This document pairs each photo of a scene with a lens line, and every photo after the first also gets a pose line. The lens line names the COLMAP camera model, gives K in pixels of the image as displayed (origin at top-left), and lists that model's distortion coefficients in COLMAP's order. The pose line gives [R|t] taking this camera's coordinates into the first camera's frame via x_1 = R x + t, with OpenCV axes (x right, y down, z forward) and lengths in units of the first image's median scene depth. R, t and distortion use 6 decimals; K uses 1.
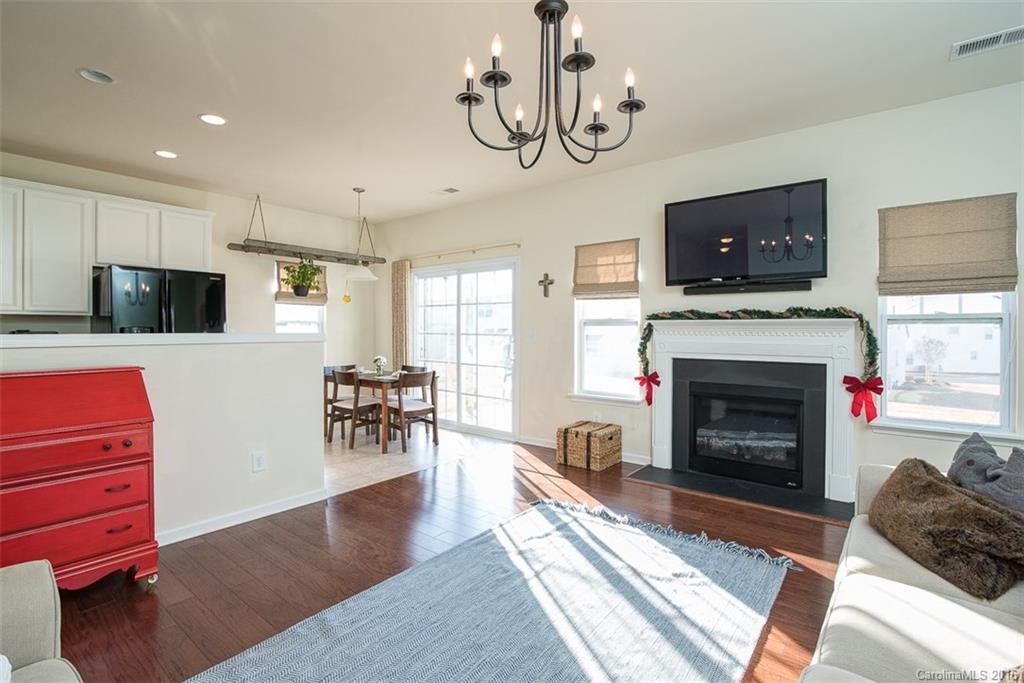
lens RADIAL K [[478.4, 0, 509.6], [0, 478.4, 332.5], [0, 0, 1]] dist [-0.025070, -0.000045]
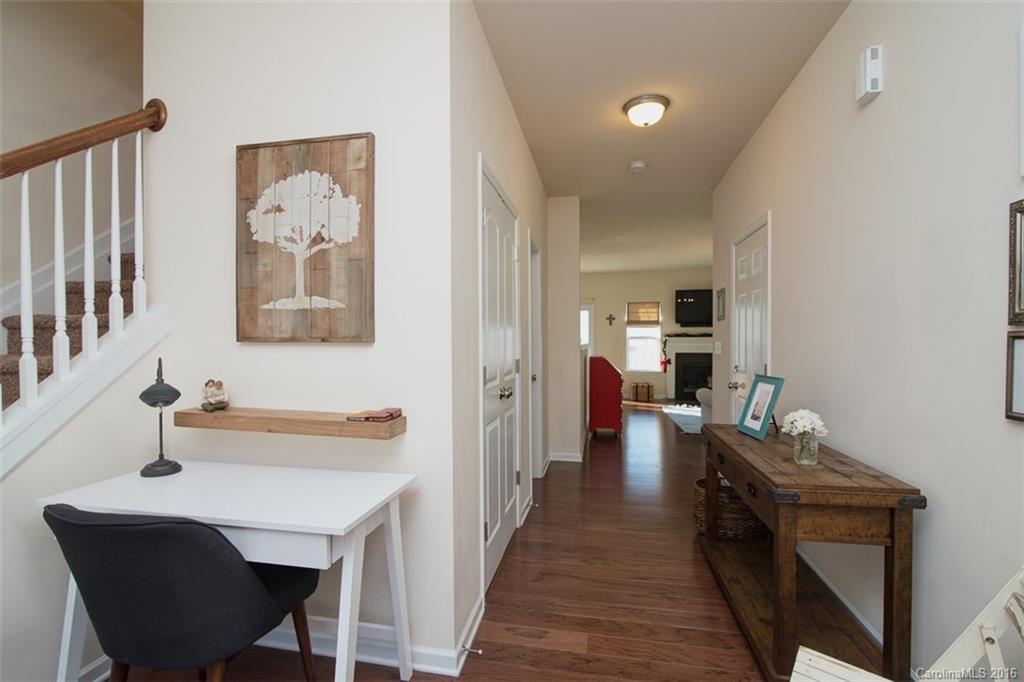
lens RADIAL K [[490.9, 0, 512.0], [0, 490.9, 341.0], [0, 0, 1]] dist [-0.026546, 0.000197]
pose [[0.886795, -0.003865, 0.462147, -1.515180], [0.005724, 0.999980, -0.002621, -0.005142], [-0.462128, 0.004970, 0.886799, -0.811313]]
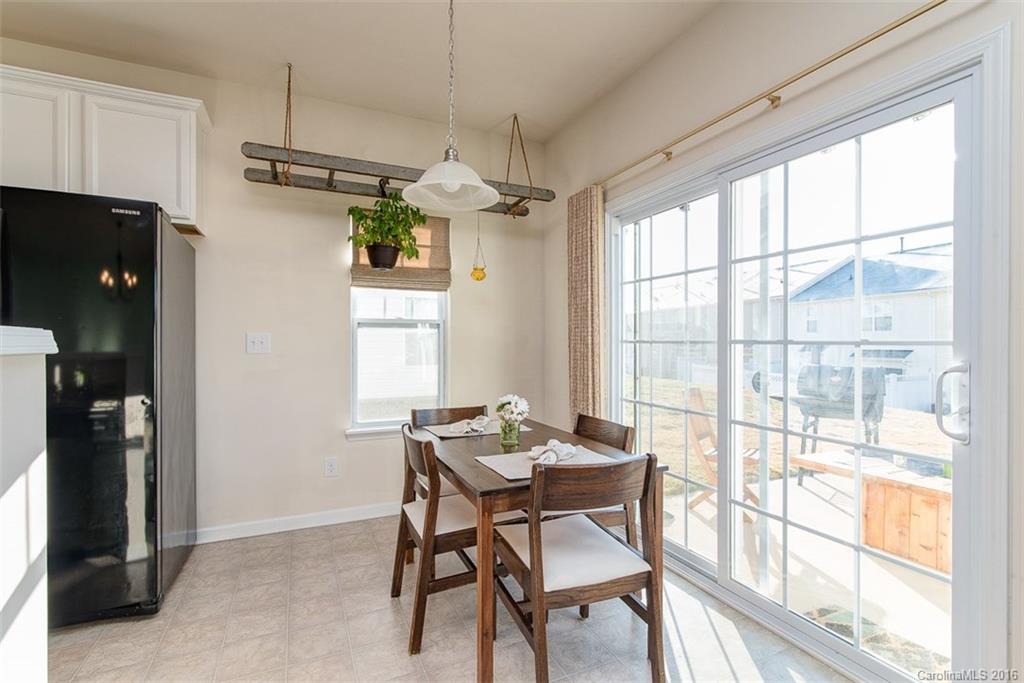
lens RADIAL K [[482.4, 0, 482.3], [0, 482.4, 343.5], [0, 0, 1]] dist [-0.000822, 0.000019]
pose [[0.869524, -0.001033, -0.493890, -0.115943], [-0.002642, 0.999974, -0.006743, 0.010312], [0.493884, 0.007168, 0.869498, 0.791531]]
